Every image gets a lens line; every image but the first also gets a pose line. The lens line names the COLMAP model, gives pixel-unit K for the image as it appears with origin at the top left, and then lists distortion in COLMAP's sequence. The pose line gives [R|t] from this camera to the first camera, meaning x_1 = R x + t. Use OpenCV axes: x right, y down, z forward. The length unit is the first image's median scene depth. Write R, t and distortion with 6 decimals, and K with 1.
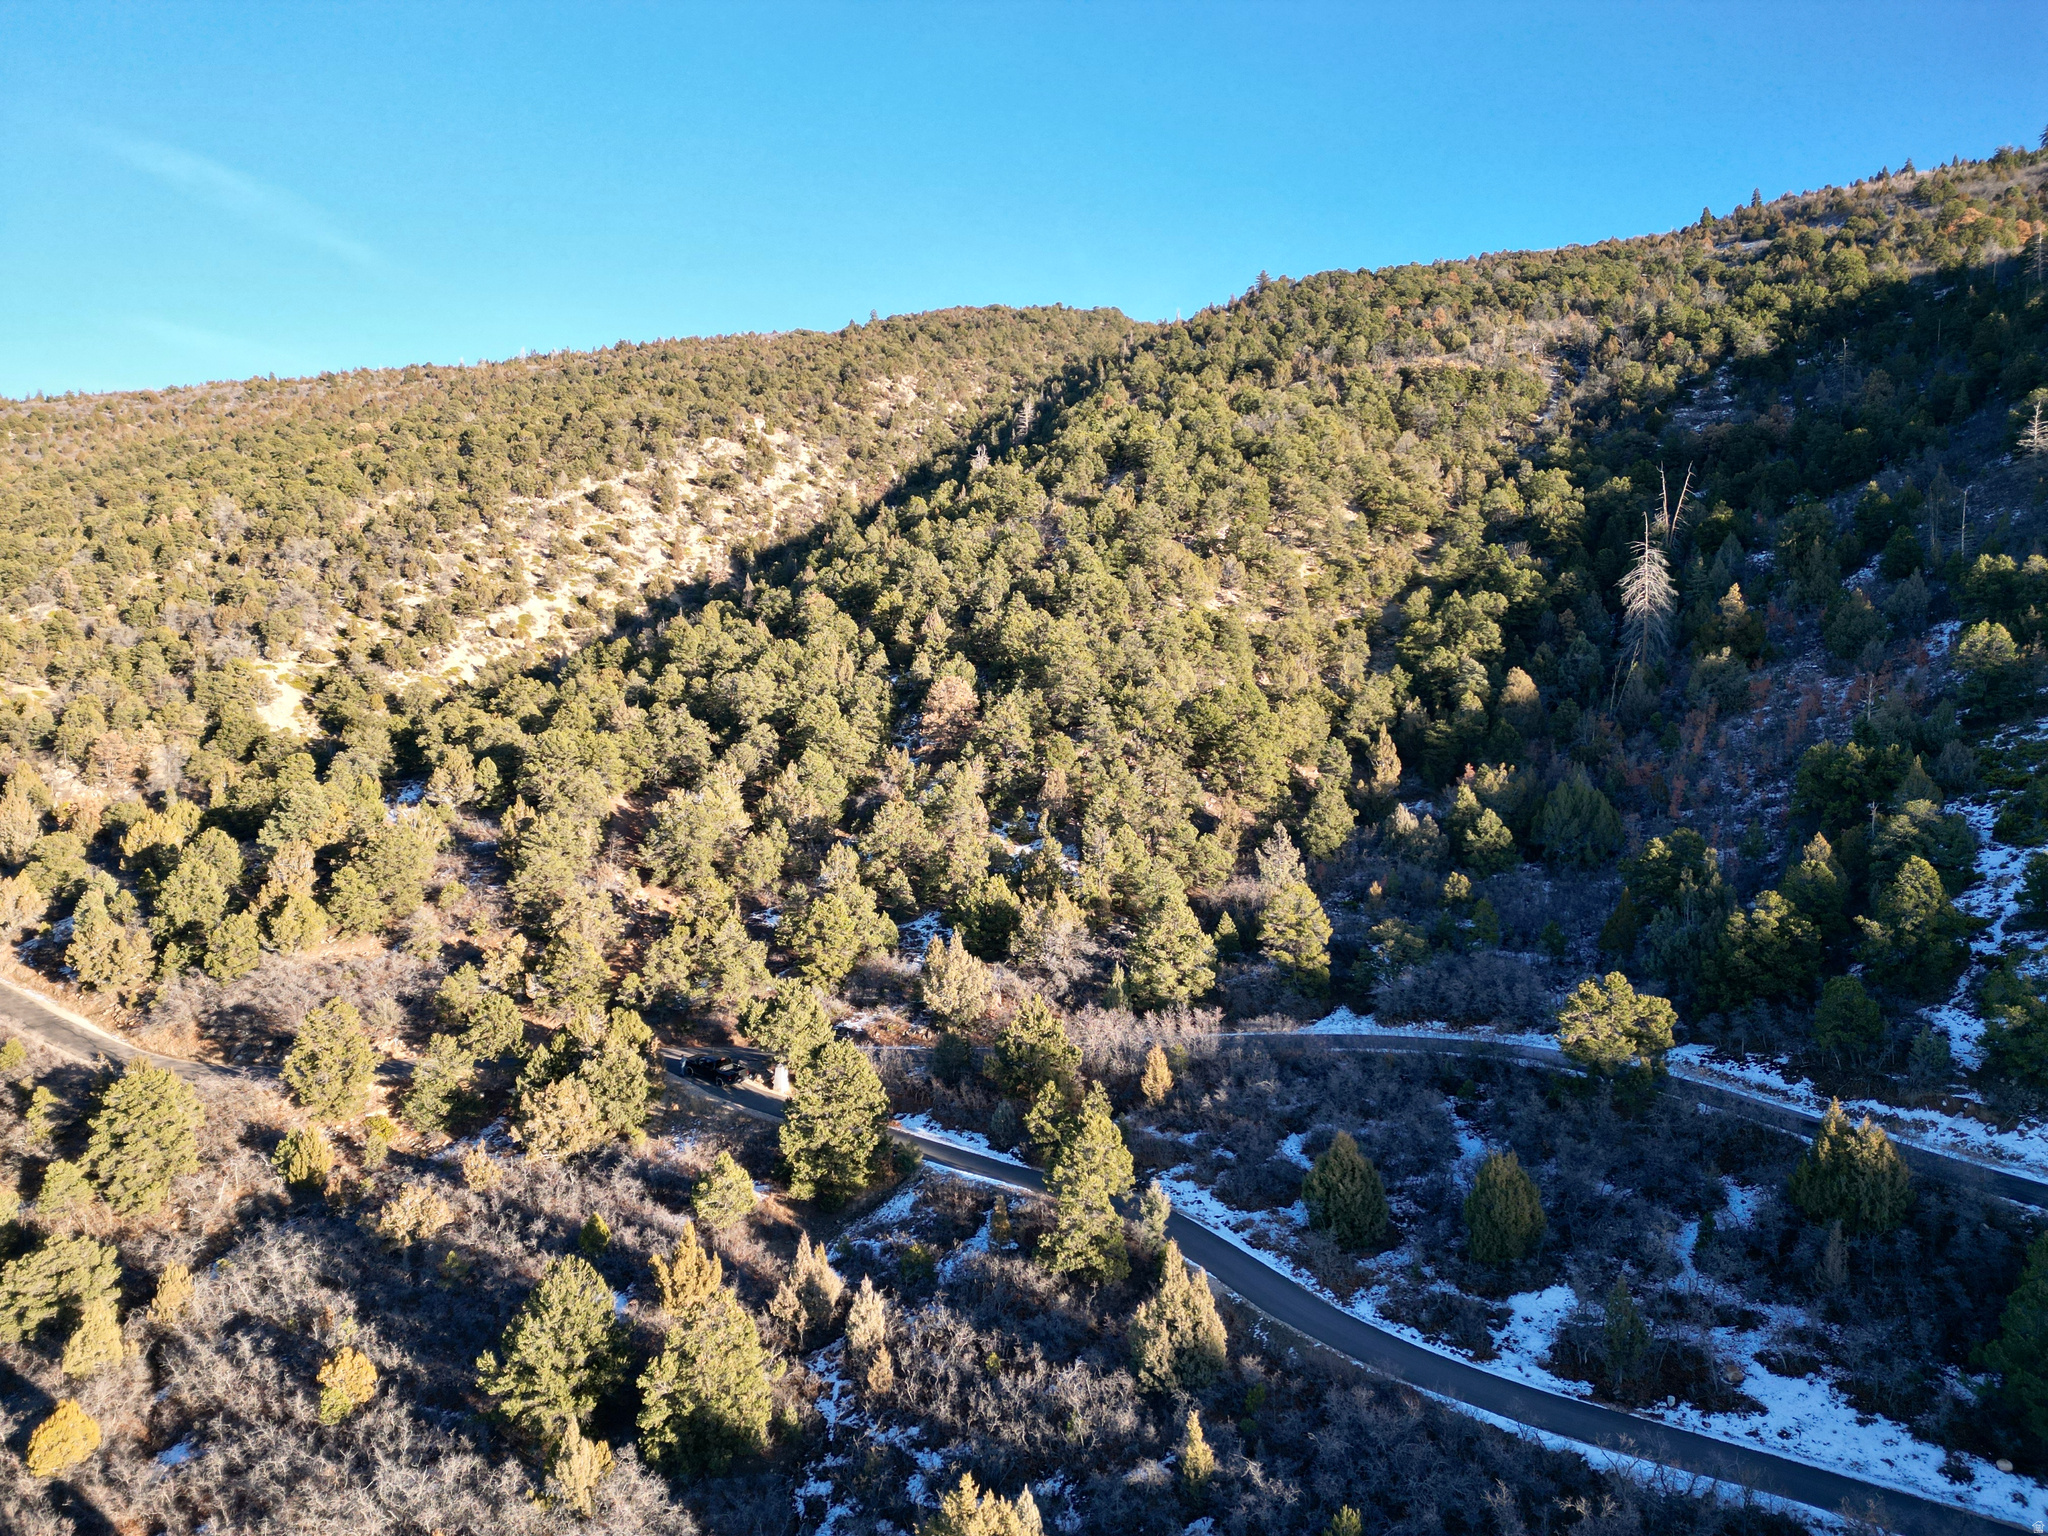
lens RADIAL K [[1409.9, 0, 1010.3], [0, 1409.9, 772.9], [0, 0, 1]] dist [0.063605, -0.056594]
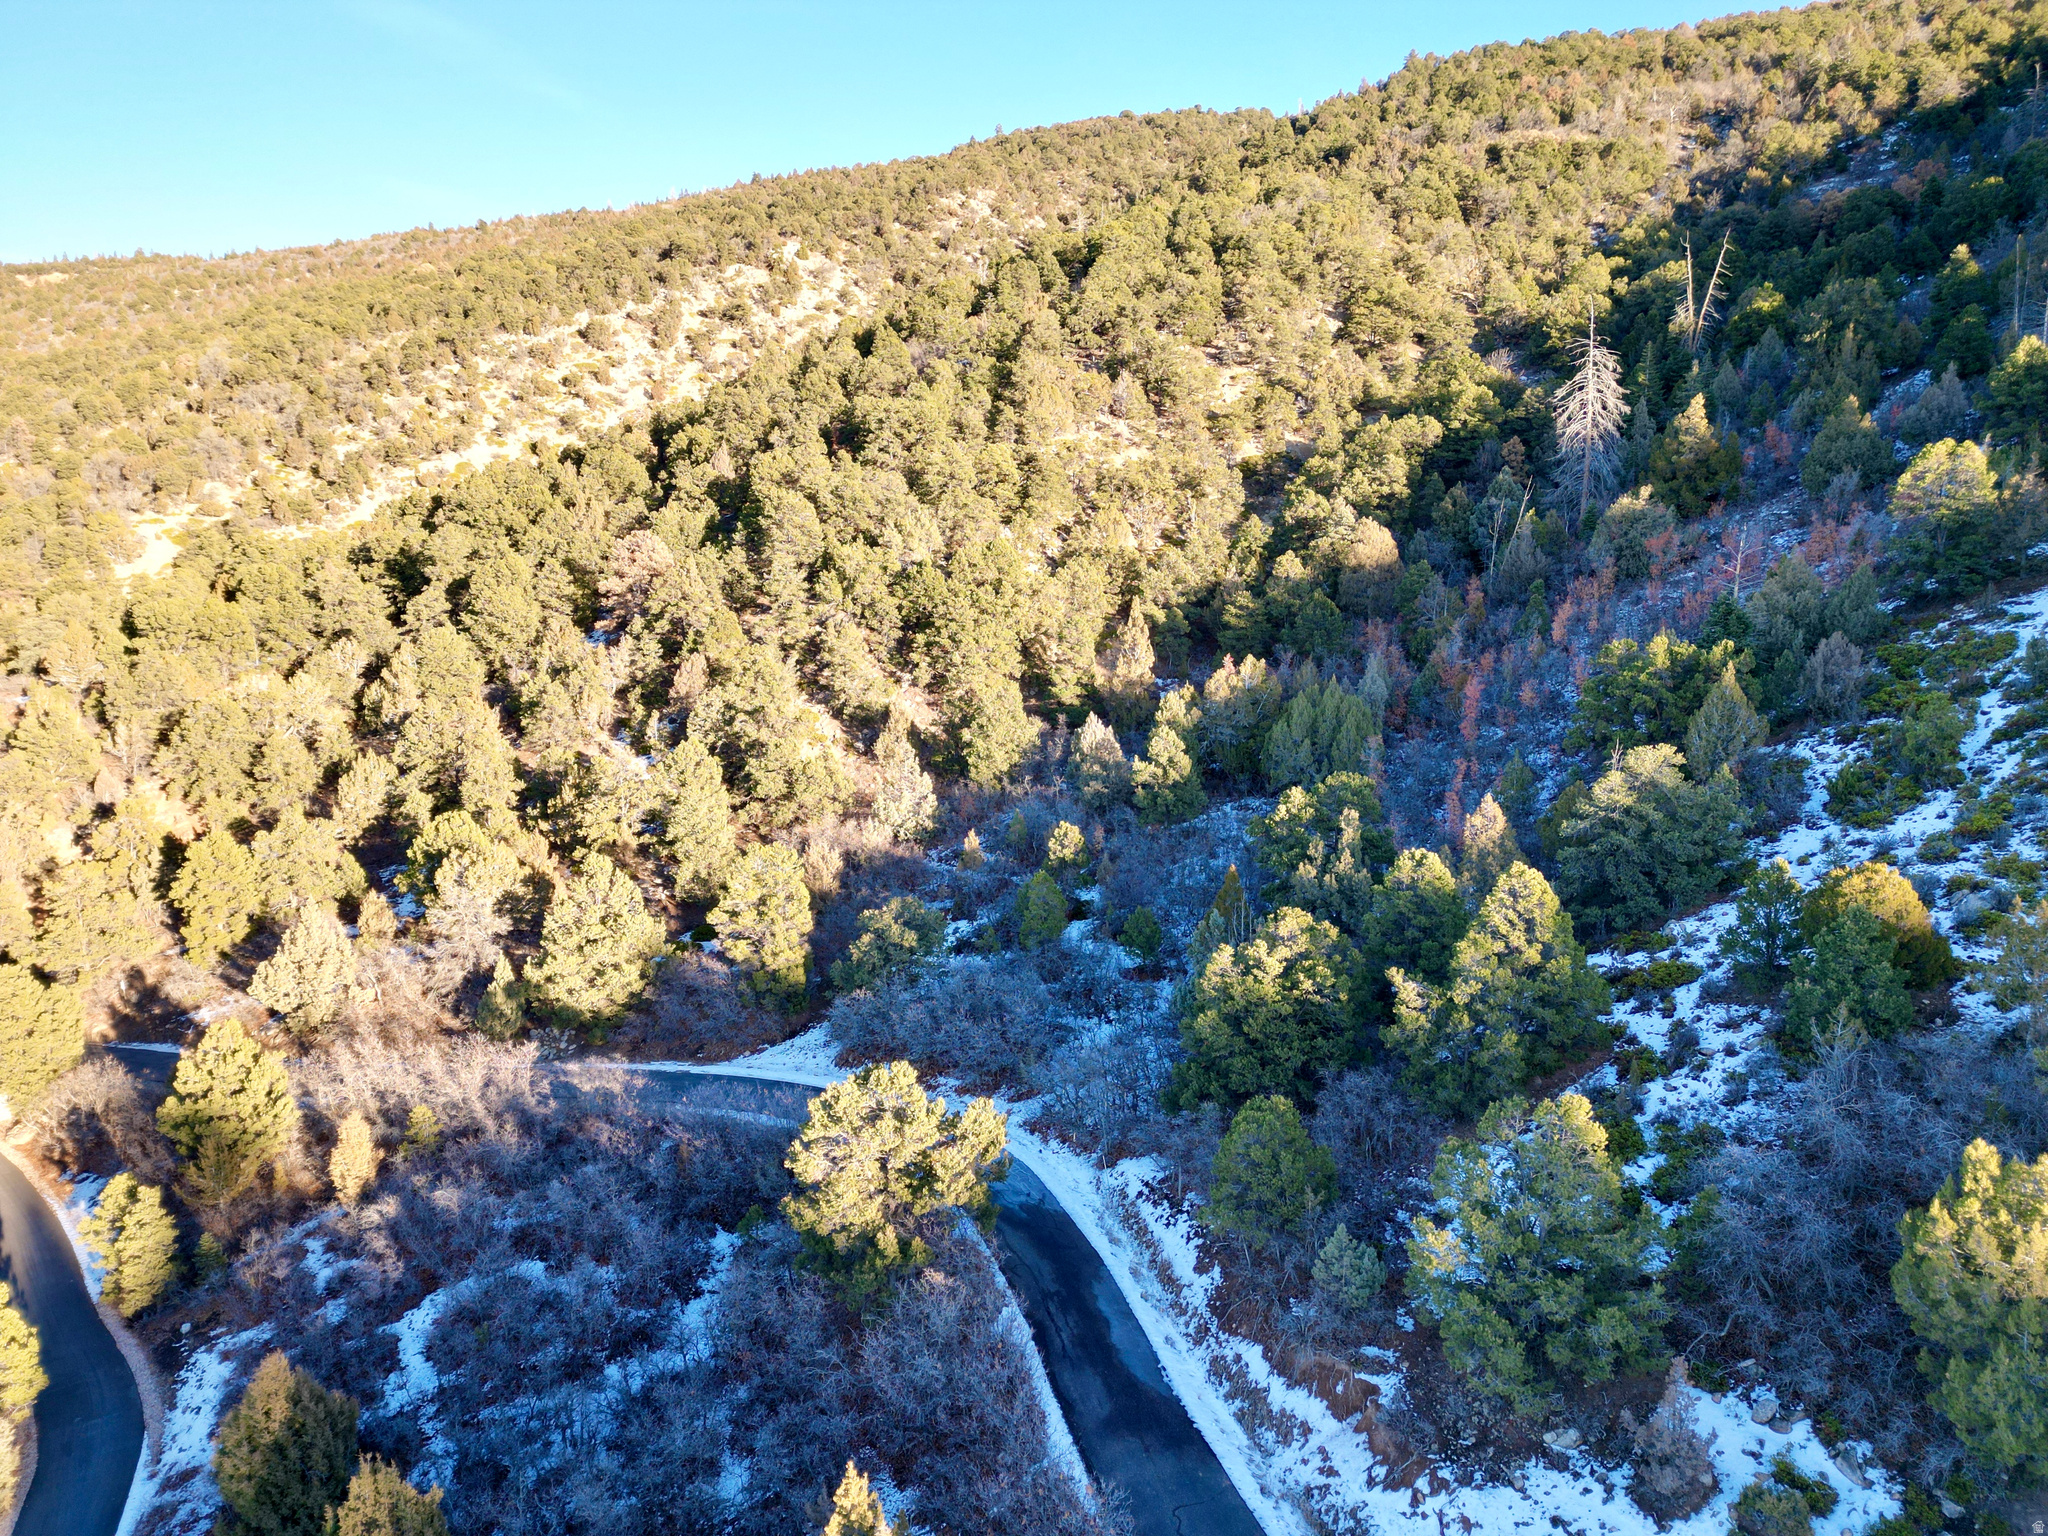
lens RADIAL K [[1409.9, 0, 1024.7], [0, 1409.9, 762.6], [0, 0, 1]] dist [0.063605, -0.056594]
pose [[0.988931, 0.019452, -0.147099, 0.193340], [-0.005100, 0.995240, 0.097323, -0.012277], [0.148291, -0.095495, 0.984322, 0.161009]]
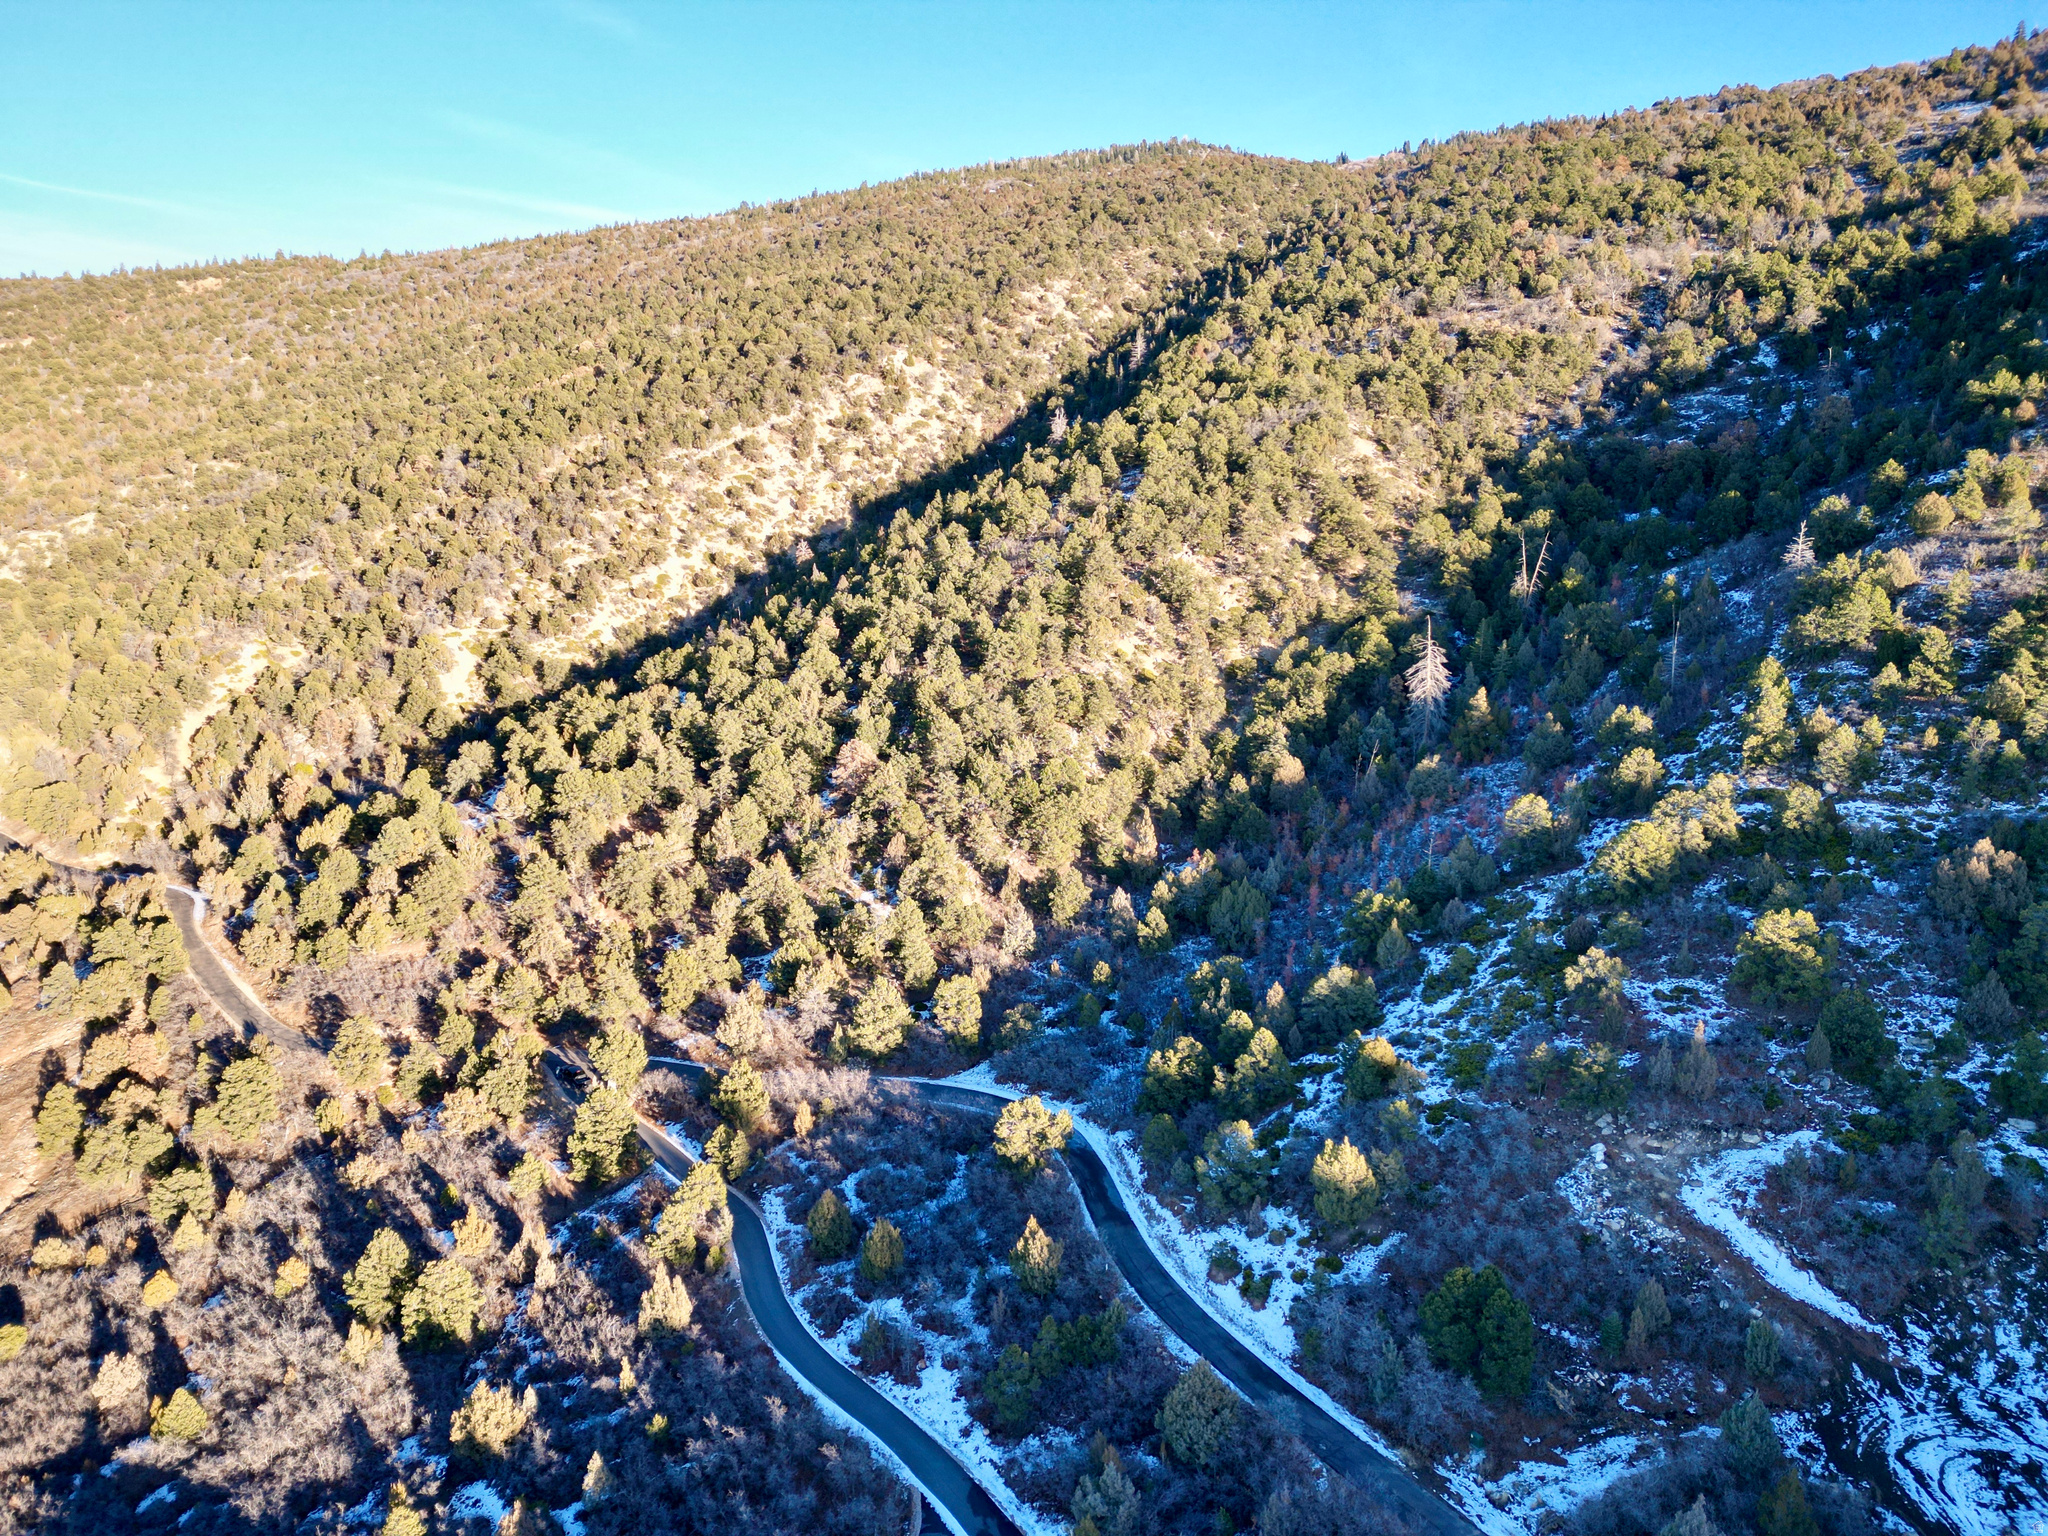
lens RADIAL K [[1409.9, 0, 1025.9], [0, 1409.9, 775.8], [0, 0, 1]] dist [0.063605, -0.056594]
pose [[0.981224, 0.043875, -0.187814, 0.242211], [-0.015765, 0.988768, 0.148624, -0.155898], [0.192225, -0.142872, 0.970895, -0.167127]]
